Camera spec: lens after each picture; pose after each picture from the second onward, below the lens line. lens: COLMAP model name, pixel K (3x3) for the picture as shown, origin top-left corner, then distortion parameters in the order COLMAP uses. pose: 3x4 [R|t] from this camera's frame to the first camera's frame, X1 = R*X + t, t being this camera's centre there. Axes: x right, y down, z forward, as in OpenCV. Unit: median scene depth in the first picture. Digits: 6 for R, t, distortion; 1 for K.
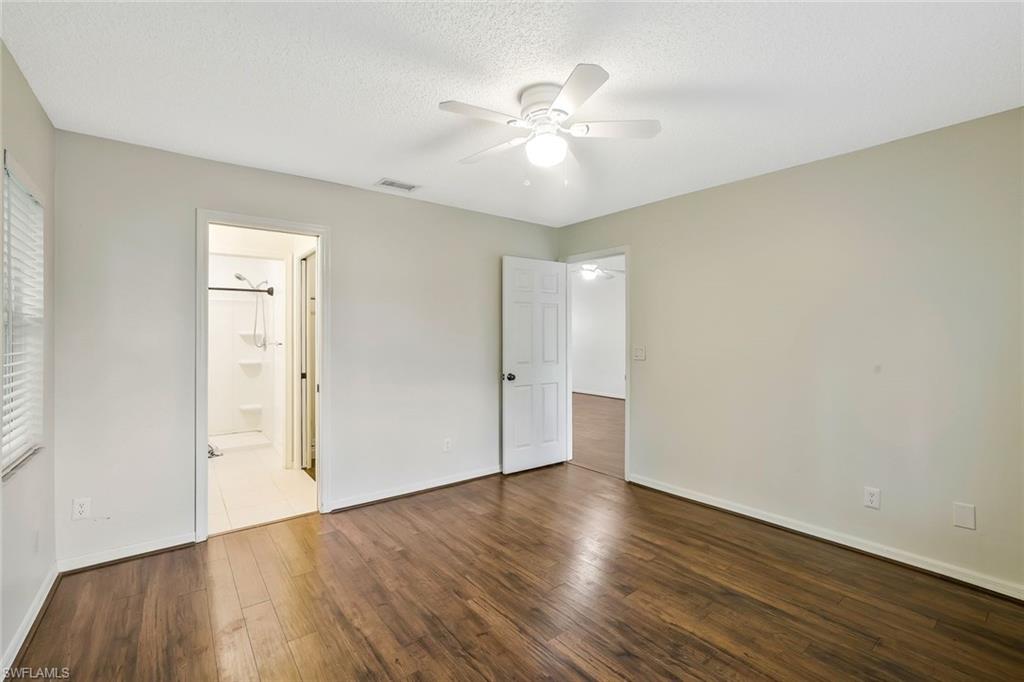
lens RADIAL K [[447.3, 0, 511.8], [0, 447.3, 337.5], [0, 0, 1]] dist [-0.002825, -0.000118]
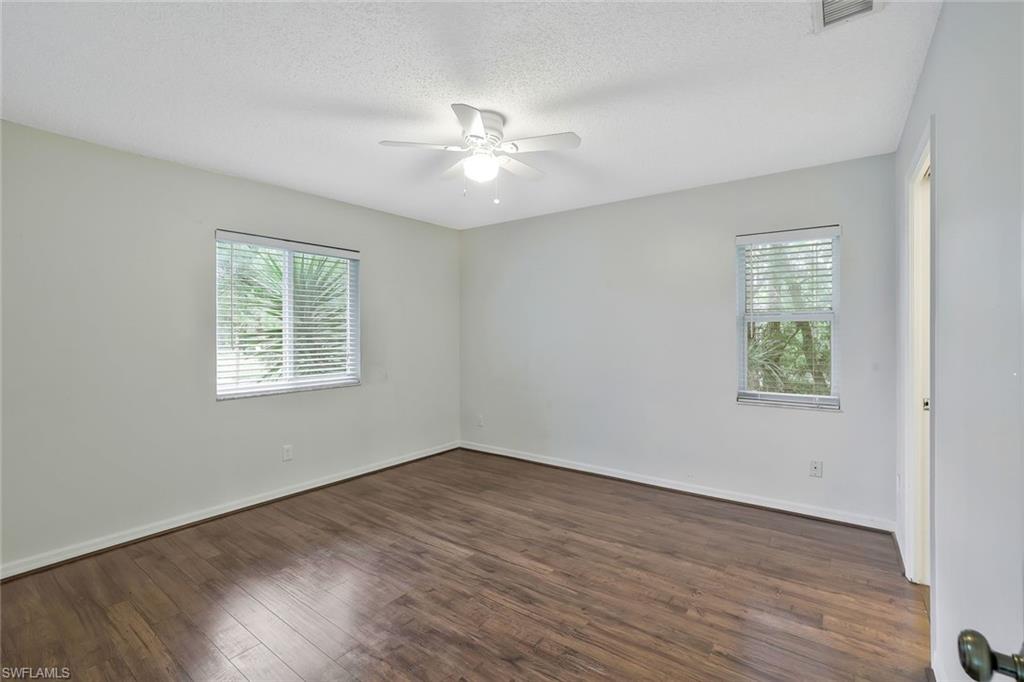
lens RADIAL K [[447.3, 0, 512.0], [0, 447.3, 336.0], [0, 0, 1]] dist [-0.002825, -0.000118]
pose [[-0.960272, 0.002521, -0.279055, 0.286797], [-0.001144, 0.999915, 0.012971, -0.002903], [0.279064, 0.012775, -0.960188, 1.898169]]
